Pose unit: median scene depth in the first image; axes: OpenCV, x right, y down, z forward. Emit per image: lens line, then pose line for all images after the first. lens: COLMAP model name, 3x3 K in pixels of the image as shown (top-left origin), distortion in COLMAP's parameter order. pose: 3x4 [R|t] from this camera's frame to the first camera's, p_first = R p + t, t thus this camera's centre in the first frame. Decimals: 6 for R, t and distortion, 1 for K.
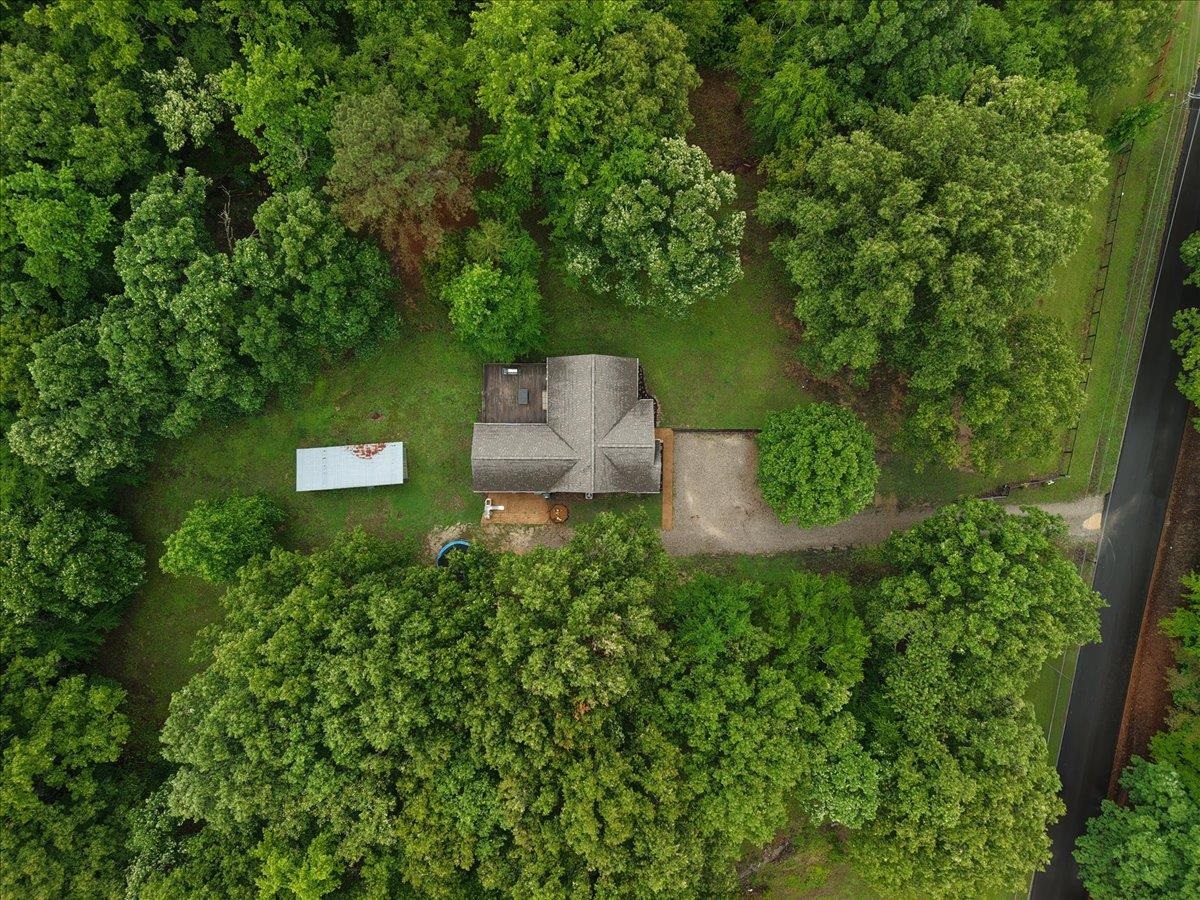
lens RADIAL K [[968.3, 0, 597.4], [0, 968.3, 434.1], [0, 0, 1]] dist [0.004206, -0.004008]
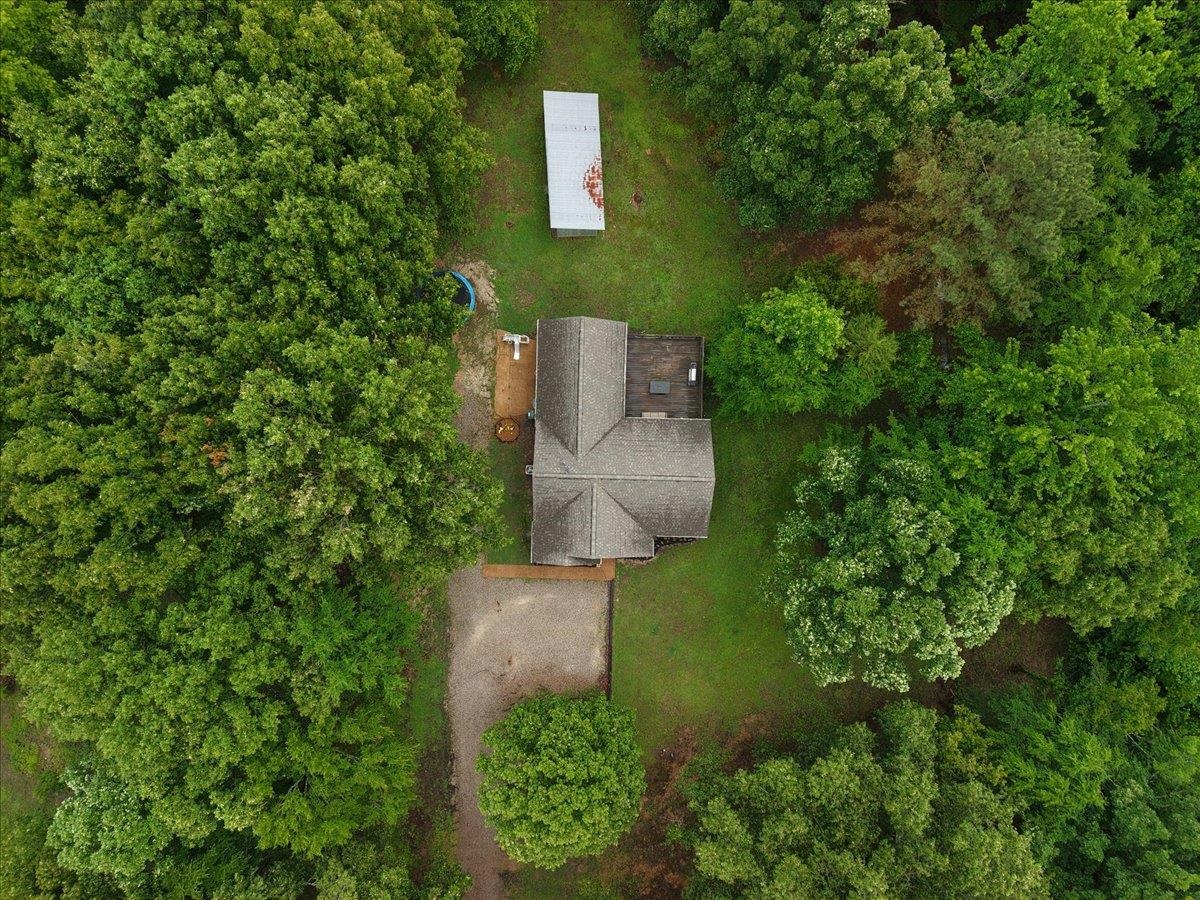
lens RADIAL K [[969.7, 0, 633.6], [0, 969.7, 454.8], [0, 0, 1]] dist [0.012721, 0.007144]
pose [[-0.020706, 0.999530, -0.022624, -0.006161], [-0.999283, -0.021408, -0.031237, 0.006412], [-0.031707, 0.021961, 0.999256, 0.277743]]
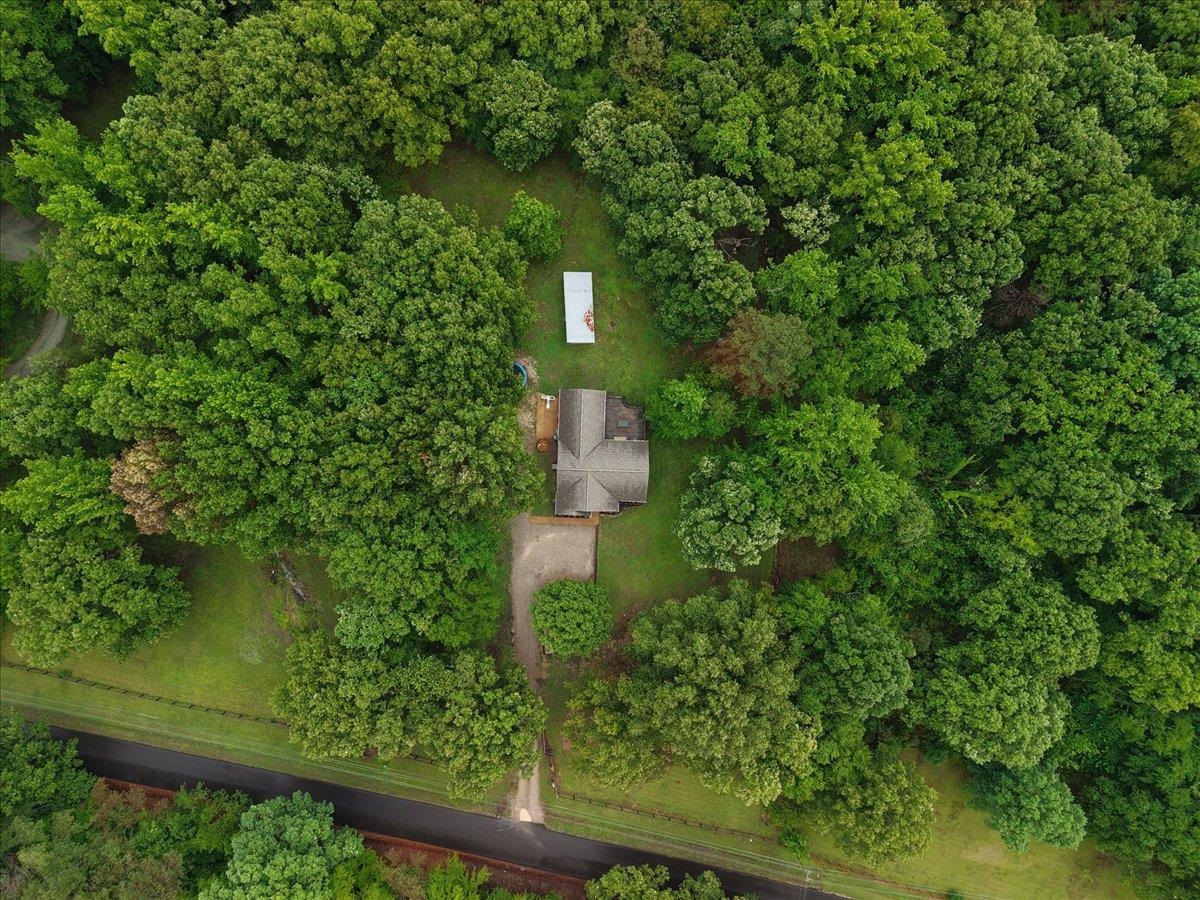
lens RADIAL K [[969.7, 0, 633.6], [0, 969.7, 454.8], [0, 0, 1]] dist [0.012721, 0.007144]
pose [[-0.027664, 0.999205, -0.028705, 0.015254], [-0.999141, -0.028525, -0.030049, -0.014373], [-0.030844, 0.027849, 0.999136, -0.589230]]
